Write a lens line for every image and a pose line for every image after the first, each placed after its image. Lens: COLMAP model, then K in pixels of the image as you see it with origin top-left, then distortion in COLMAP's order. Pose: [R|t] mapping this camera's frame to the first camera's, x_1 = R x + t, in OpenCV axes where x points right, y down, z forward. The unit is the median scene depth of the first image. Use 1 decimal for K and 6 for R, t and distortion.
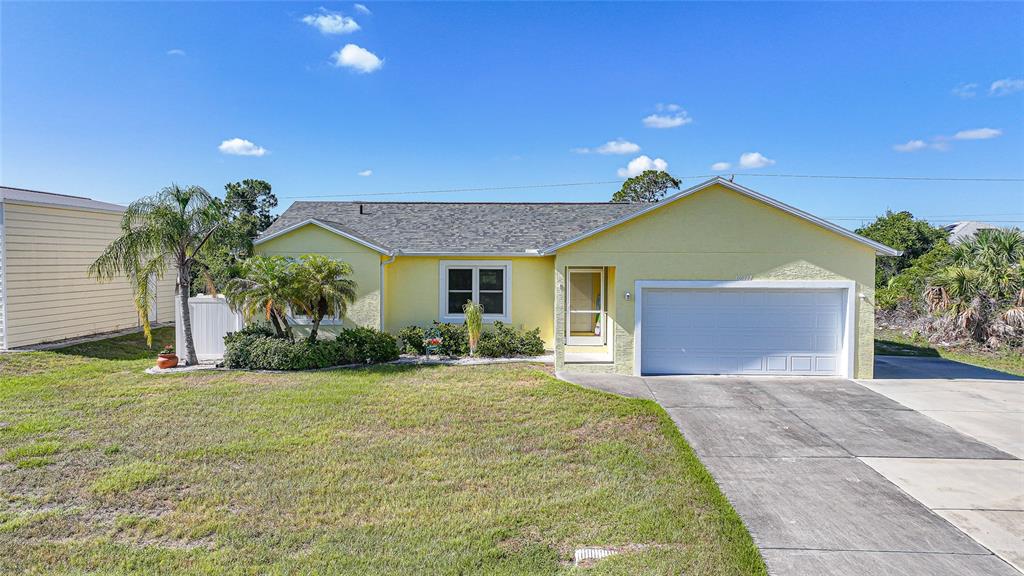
lens RADIAL K [[717.9, 0, 517.0], [0, 717.9, 293.6], [0, 0, 1]] dist [-0.003975, 0.022790]
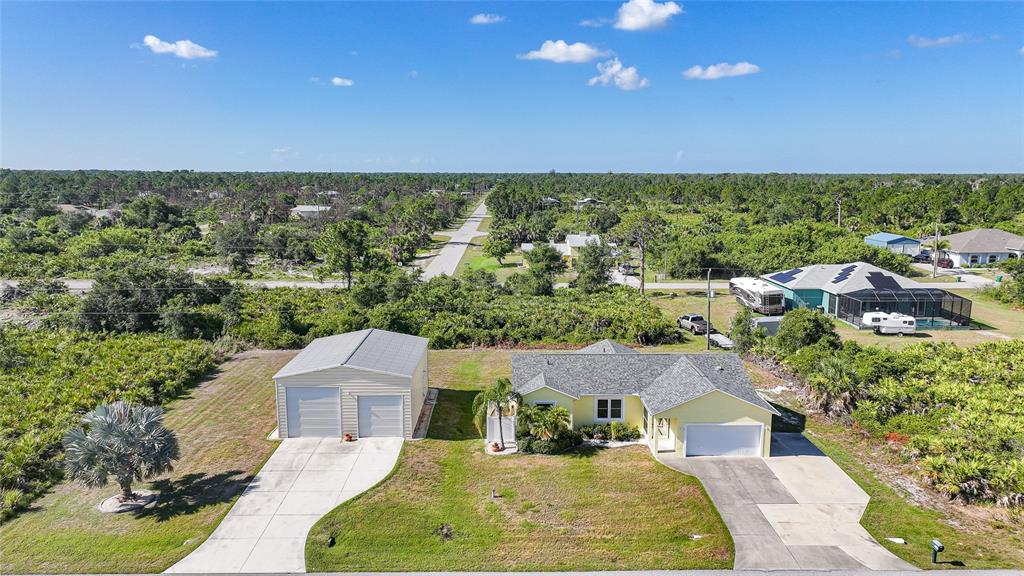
lens RADIAL K [[717.9, 0, 512.7], [0, 717.9, 287.0], [0, 0, 1]] dist [-0.003975, 0.022790]
pose [[0.998669, -0.011814, 0.050208, -0.546661], [0.006133, 0.993708, 0.111835, -0.745615], [-0.051214, -0.111378, 0.992458, -1.424580]]
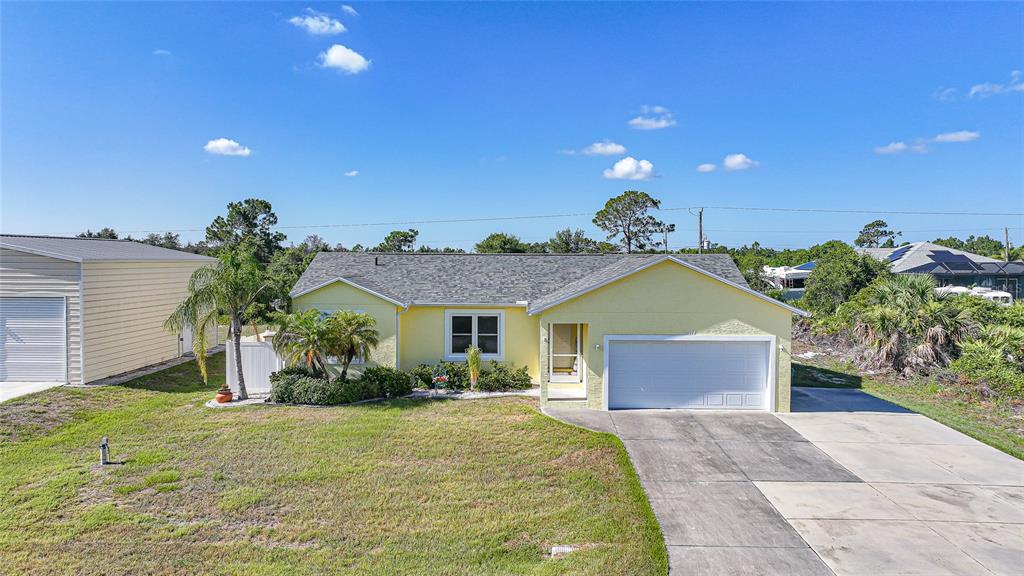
lens RADIAL K [[717.9, 0, 516.3], [0, 717.9, 291.1], [0, 0, 1]] dist [-0.003975, 0.022790]
pose [[0.999845, -0.000538, 0.017603, -0.010017], [0.000604, 0.999993, -0.003759, -0.080839], [-0.017601, 0.003769, 0.999838, -0.233300]]
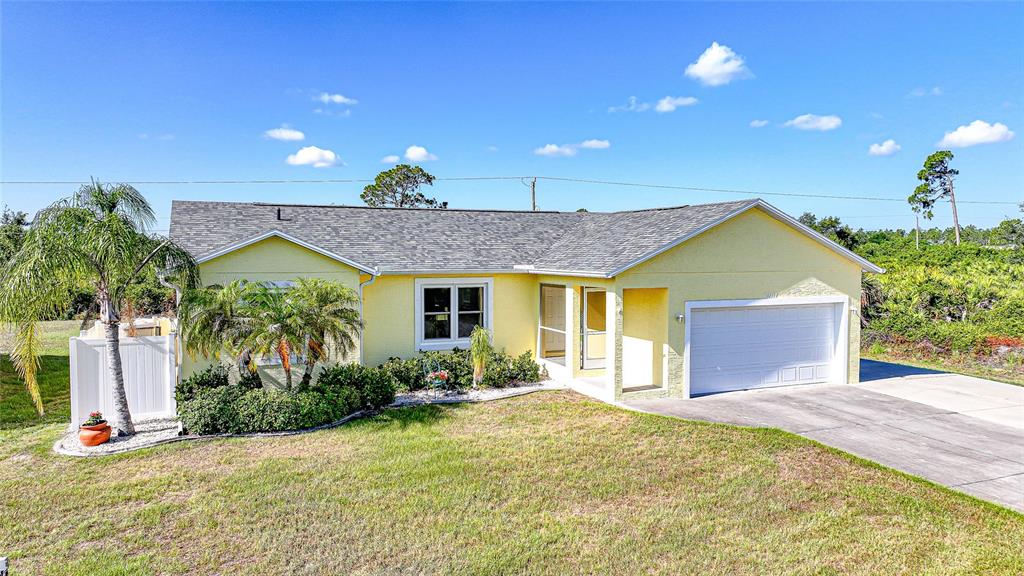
lens RADIAL K [[717.9, 0, 516.1], [0, 717.9, 290.3], [0, 0, 1]] dist [-0.003975, 0.022790]
pose [[0.902621, -0.026790, 0.429602, -0.413949], [0.022718, 0.999635, 0.014605, -0.047446], [-0.429836, -0.003424, 0.902900, 0.191623]]
